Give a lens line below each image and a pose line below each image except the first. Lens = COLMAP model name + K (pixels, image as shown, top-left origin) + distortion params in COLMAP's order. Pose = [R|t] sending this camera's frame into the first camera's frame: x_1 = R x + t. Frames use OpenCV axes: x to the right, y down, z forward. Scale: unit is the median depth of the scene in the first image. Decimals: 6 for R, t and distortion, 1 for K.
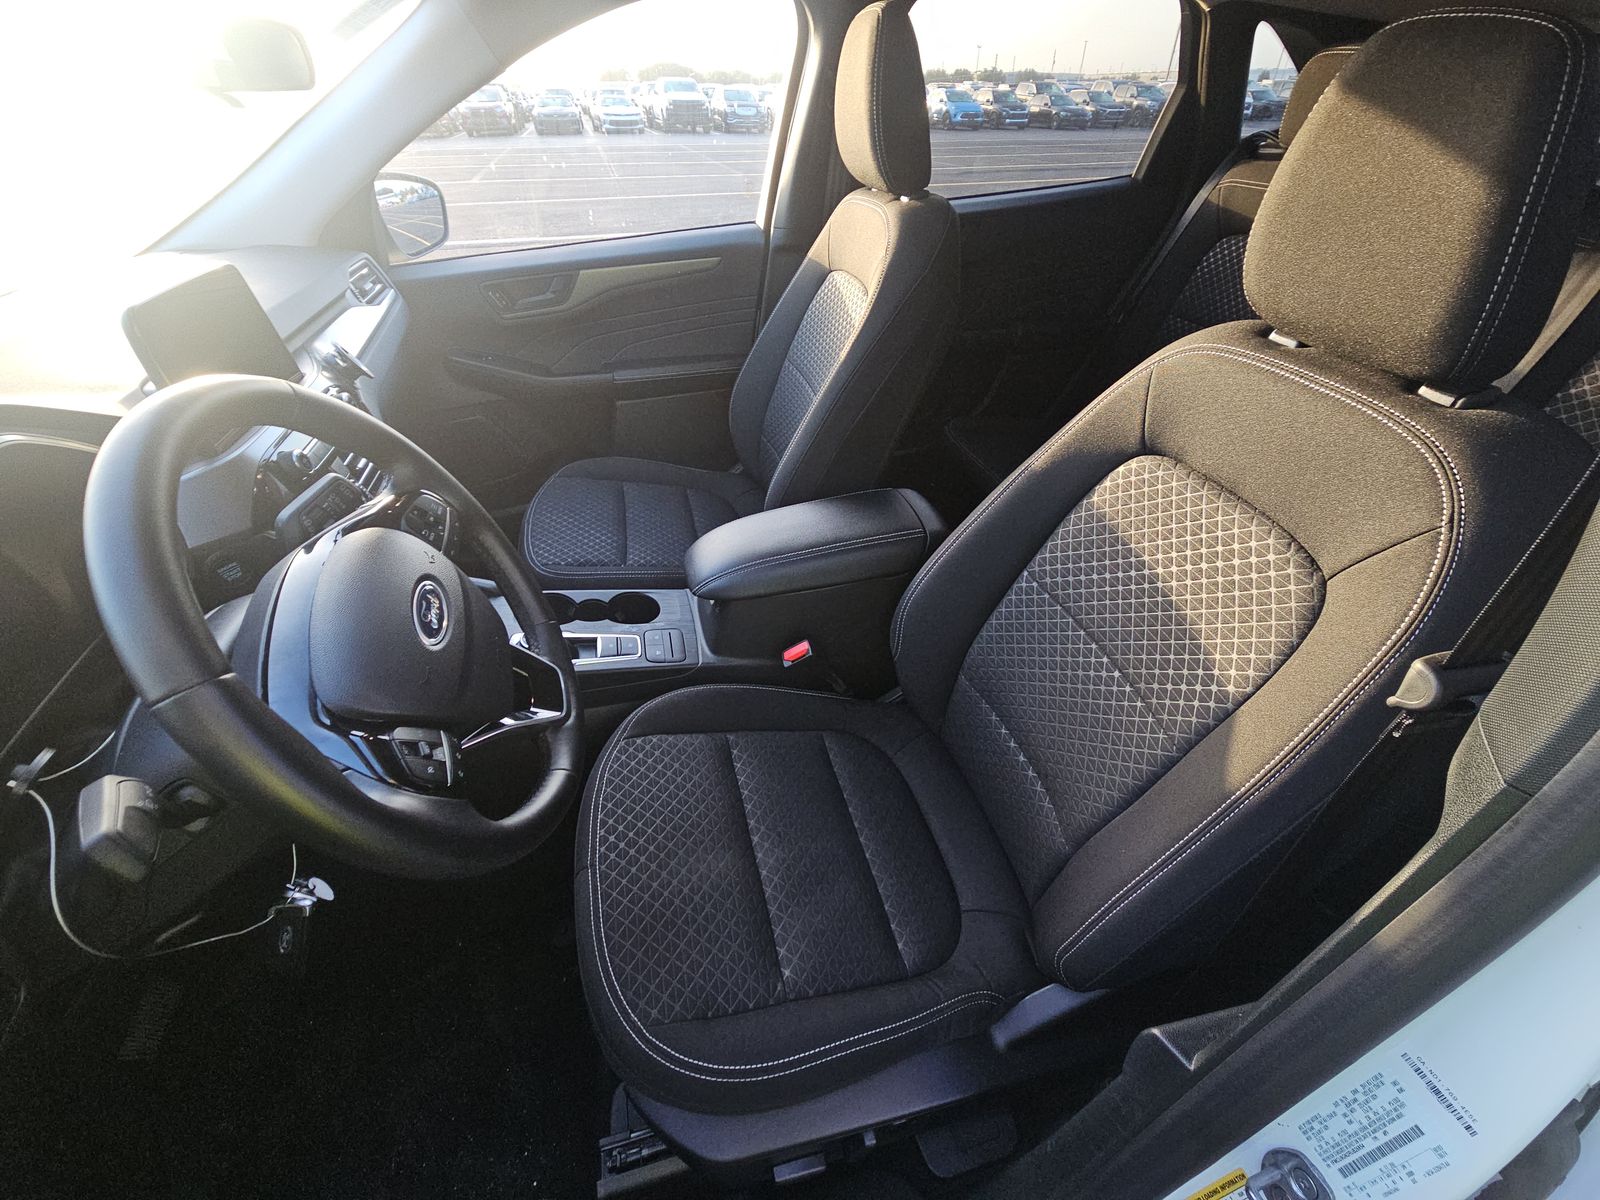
lens RADIAL K [[673.1, 0, 823.6], [0, 673.1, 599.5], [0, 0, 1]] dist [-0.007611, -0.000487]
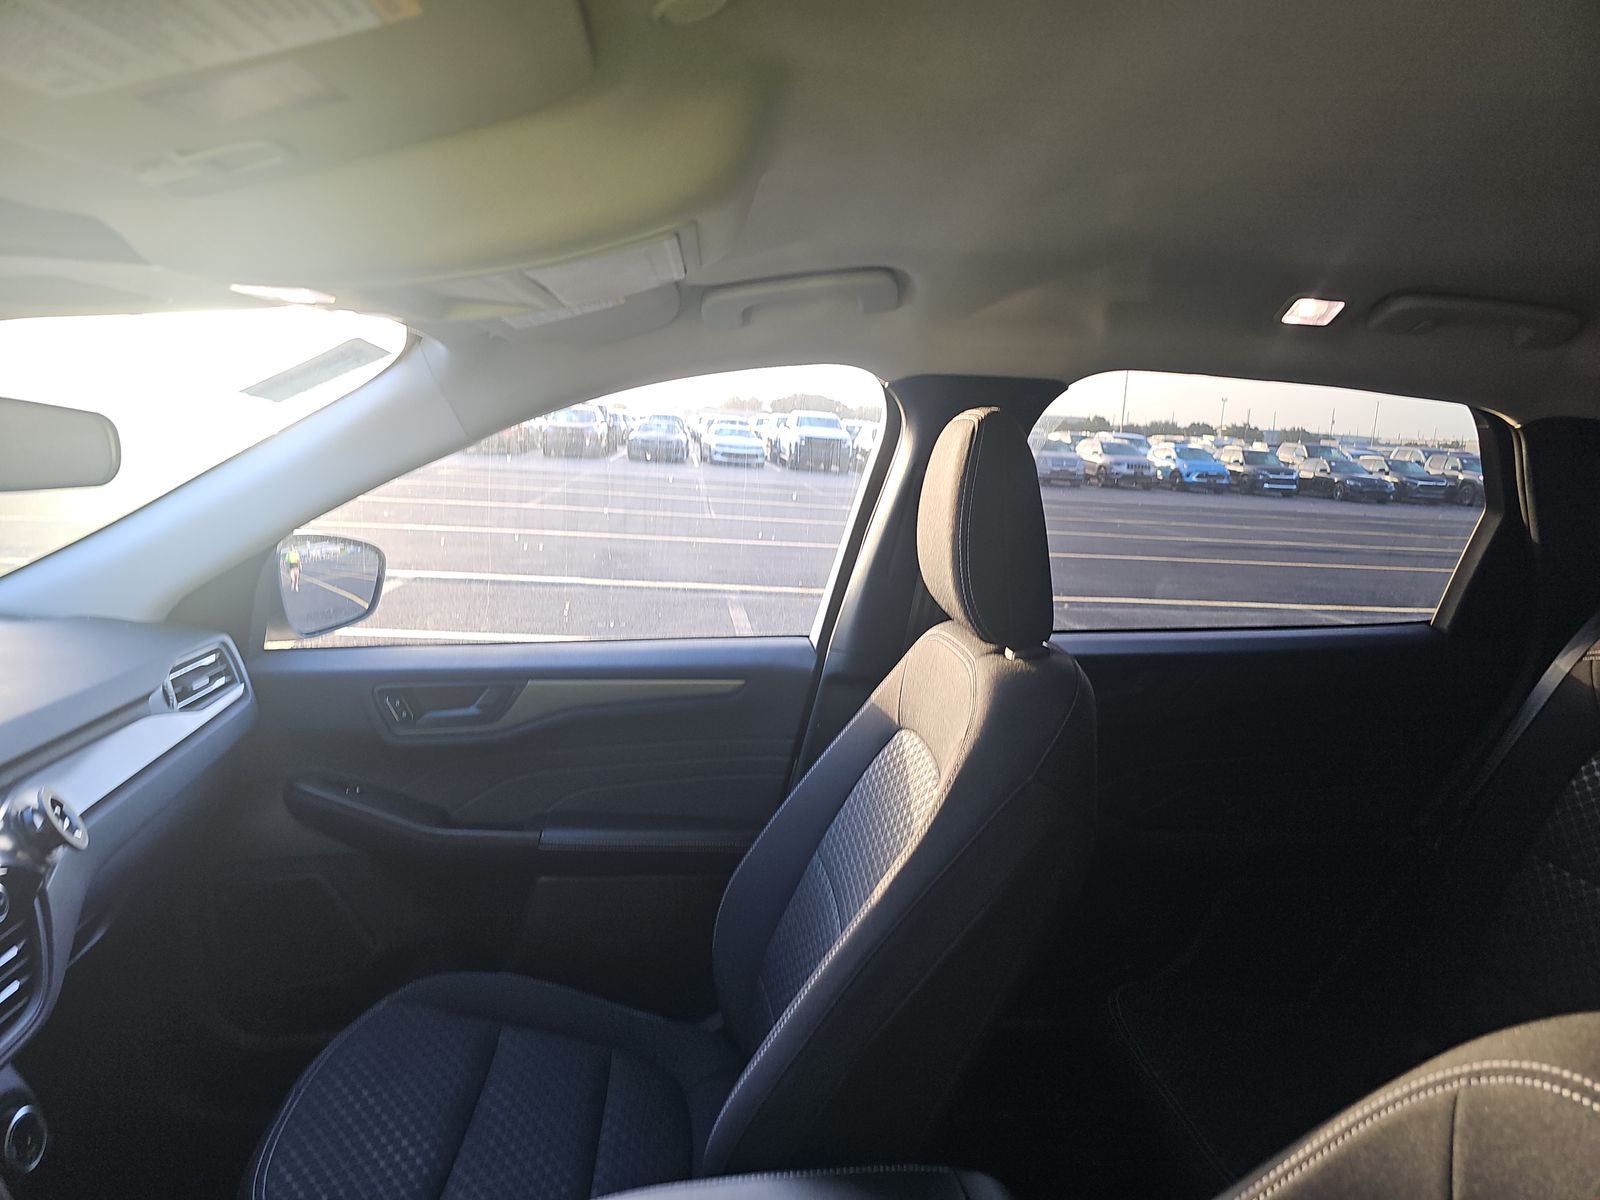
lens RADIAL K [[1074.7, 0, 787.9], [0, 1074.7, 599.3], [0, 0, 1]] dist [0.042110, -0.035994]
pose [[0.979256, 0.091934, -0.180574, 0.076234], [-0.166704, 0.872115, -0.460027, -0.116849], [0.115189, 0.480586, 0.869350, 0.066126]]
